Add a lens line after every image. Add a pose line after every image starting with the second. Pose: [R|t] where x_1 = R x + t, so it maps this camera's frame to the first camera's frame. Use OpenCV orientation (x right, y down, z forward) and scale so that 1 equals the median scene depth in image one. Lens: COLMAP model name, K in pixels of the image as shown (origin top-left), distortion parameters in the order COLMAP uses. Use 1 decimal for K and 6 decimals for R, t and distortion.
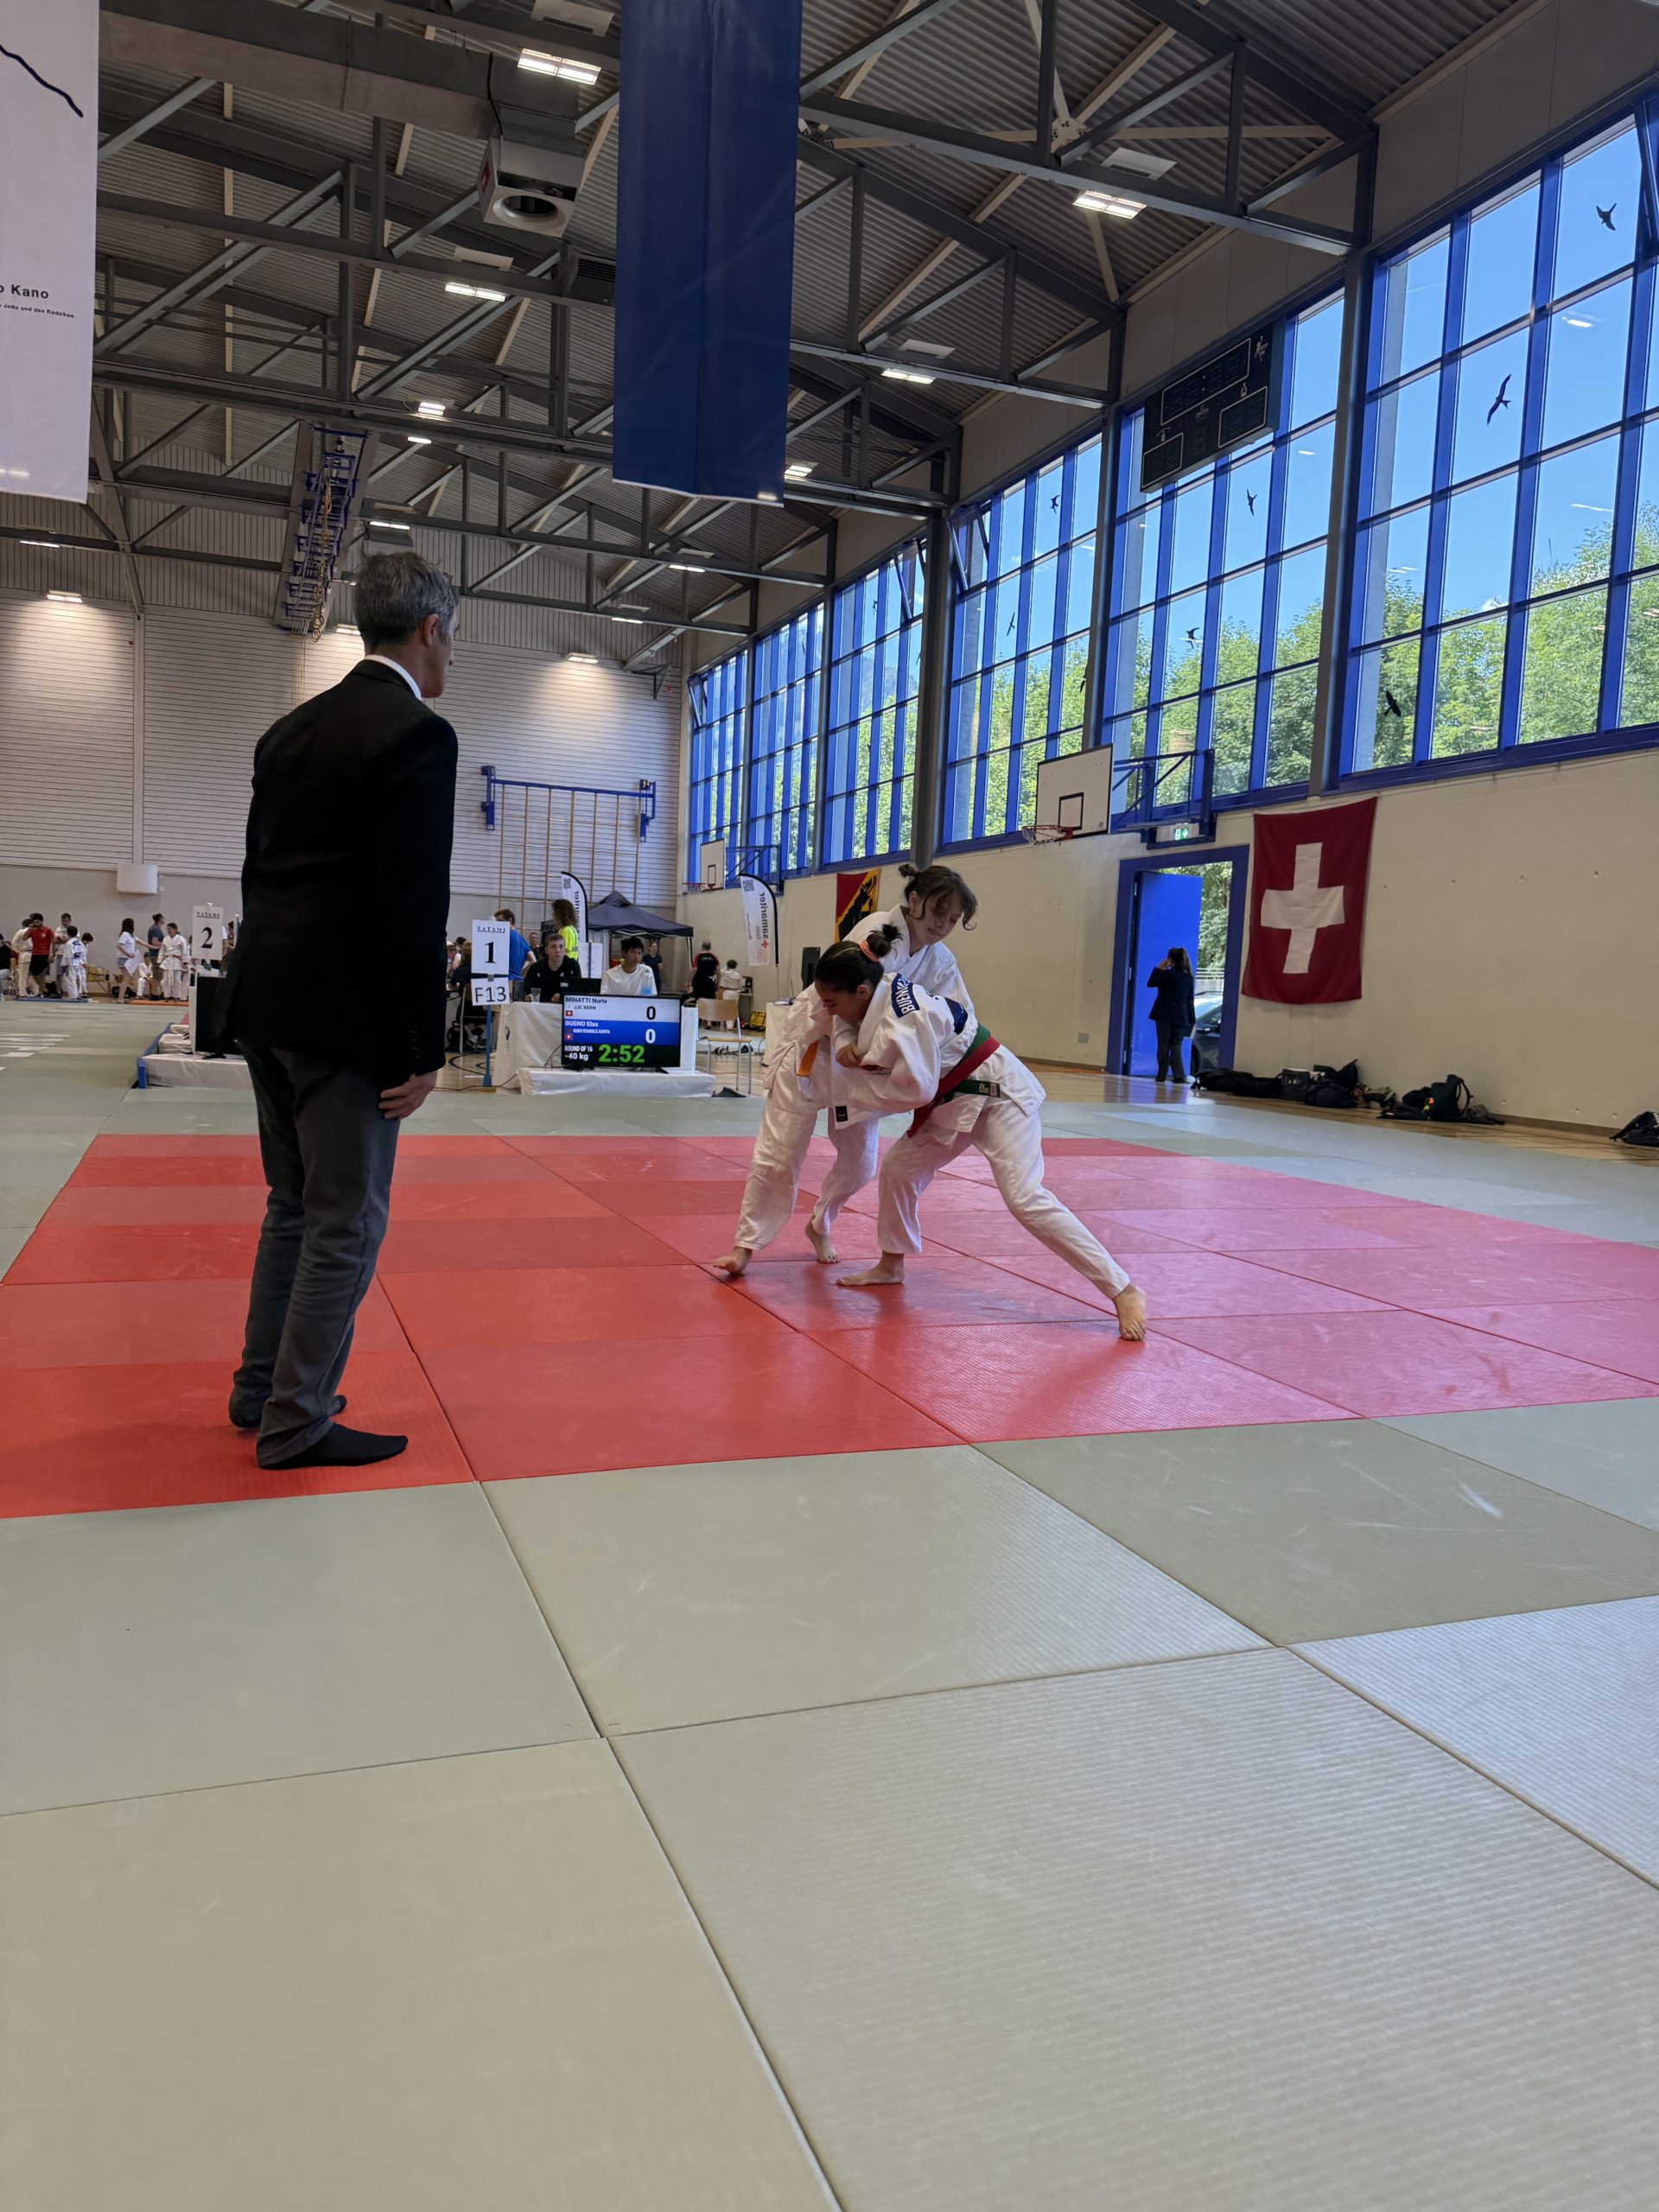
lens RADIAL K [[1551.5, 0, 788.6], [0, 1551.5, 1134.0], [0, 0, 1]] dist [0.041542, -0.052042]
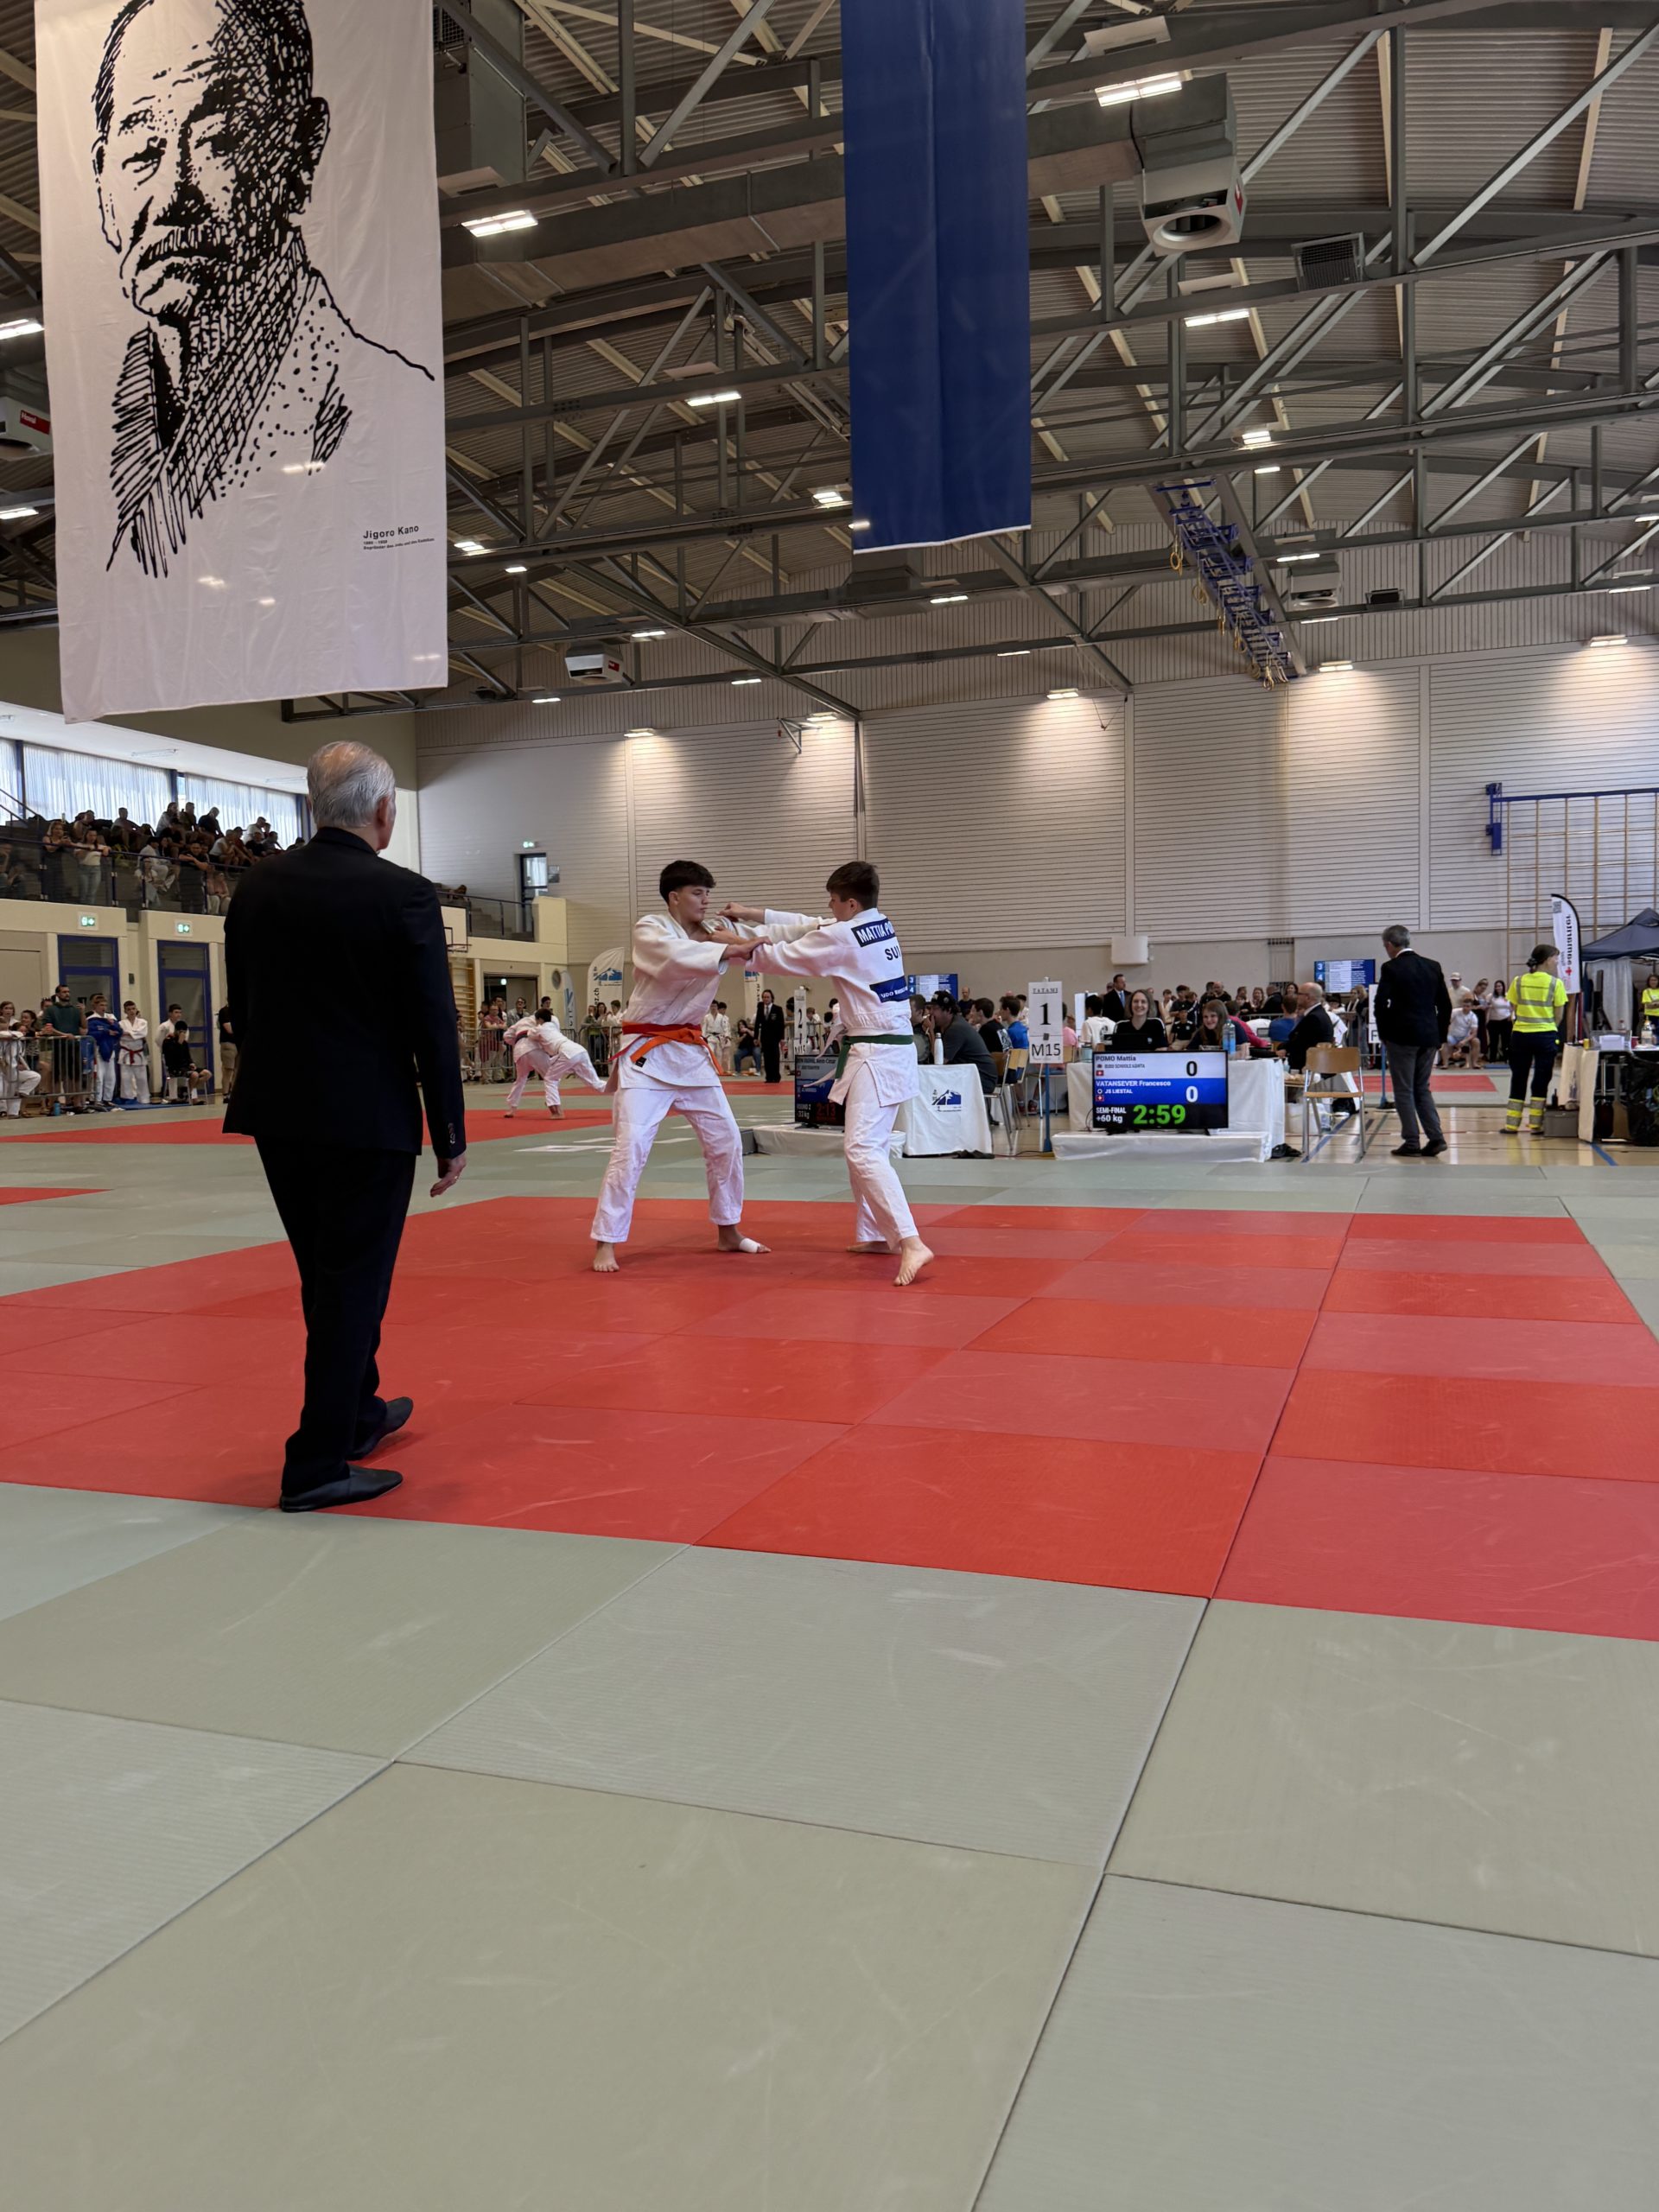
lens RADIAL K [[1667.5, 0, 829.5], [0, 1667.5, 1106.0], [0, 0, 1]] dist [0.011937, -0.009188]
pose [[0.758789, -0.033232, -0.650489, 0.189895], [-0.003666, 0.998464, -0.055286, -0.001031], [0.651327, 0.044336, 0.757501, 0.067749]]
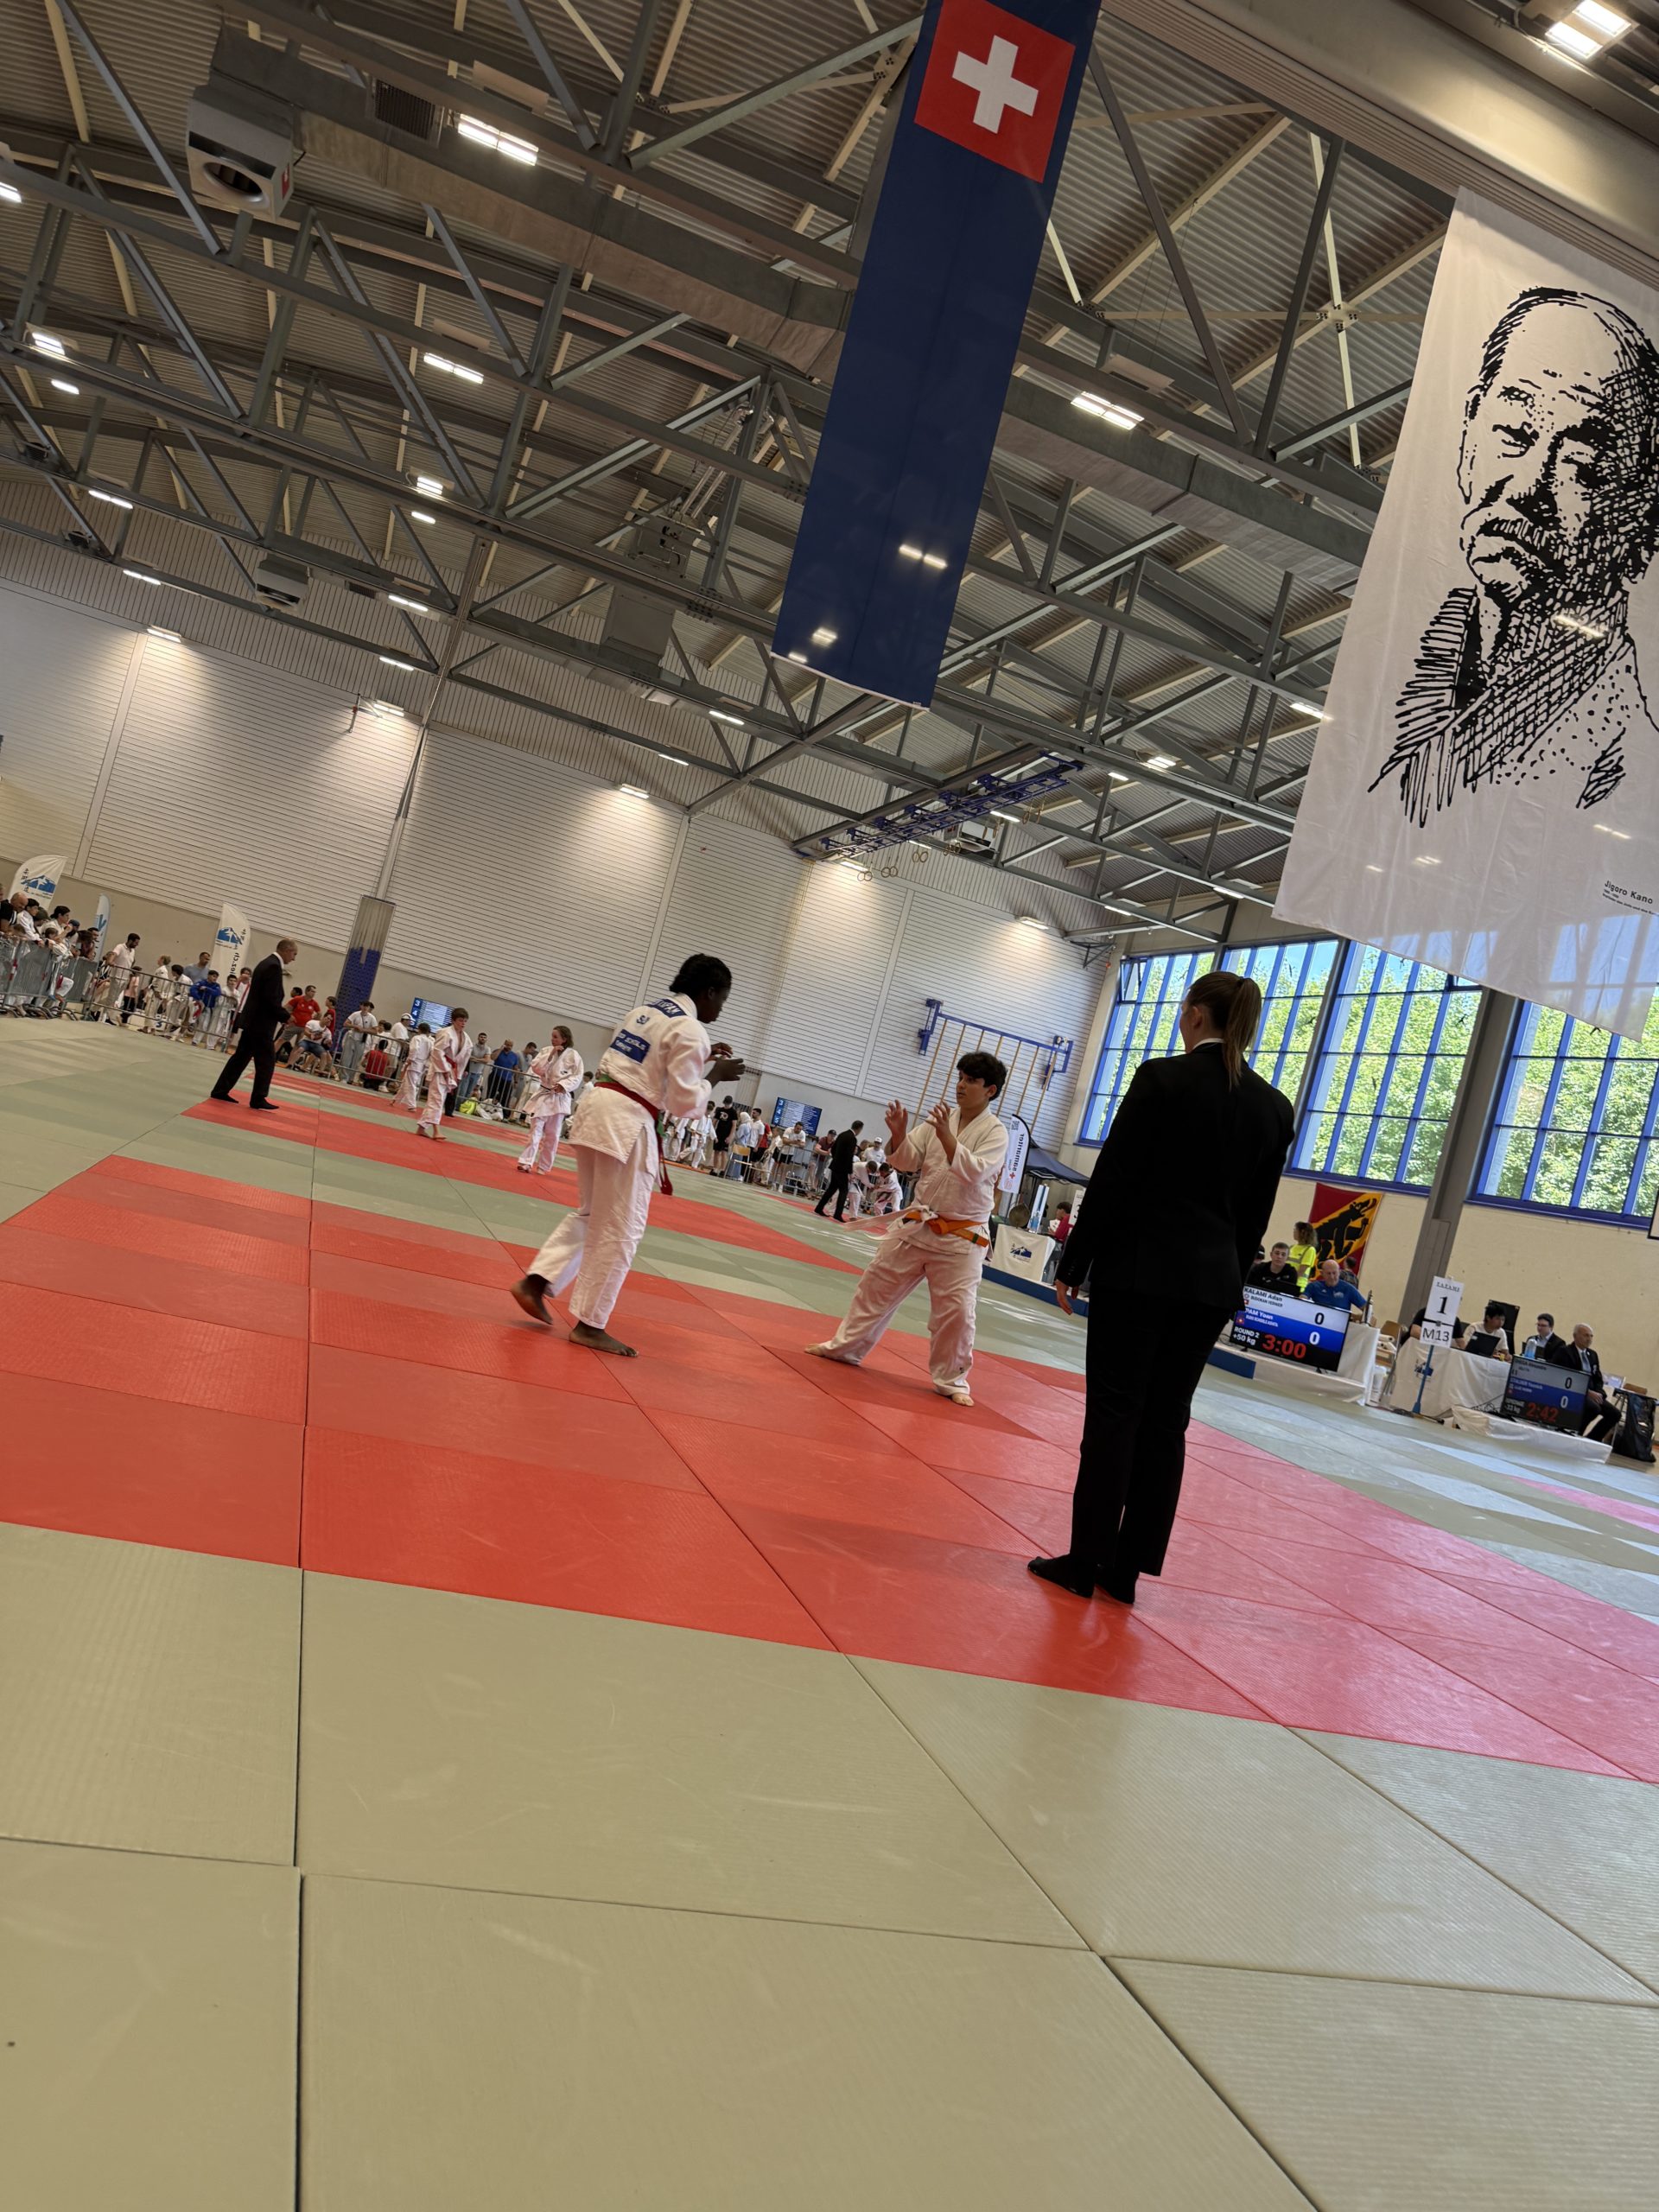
lens RADIAL K [[1509.8, 0, 929.7], [0, 1509.8, 1199.1], [0, 0, 1]] dist [0.033609, -0.042374]
pose [[0.977065, 0.207904, -0.046042, -0.169538], [-0.211397, 0.973027, -0.092355, 0.000342], [0.025599, 0.099970, 0.994661, -0.066903]]
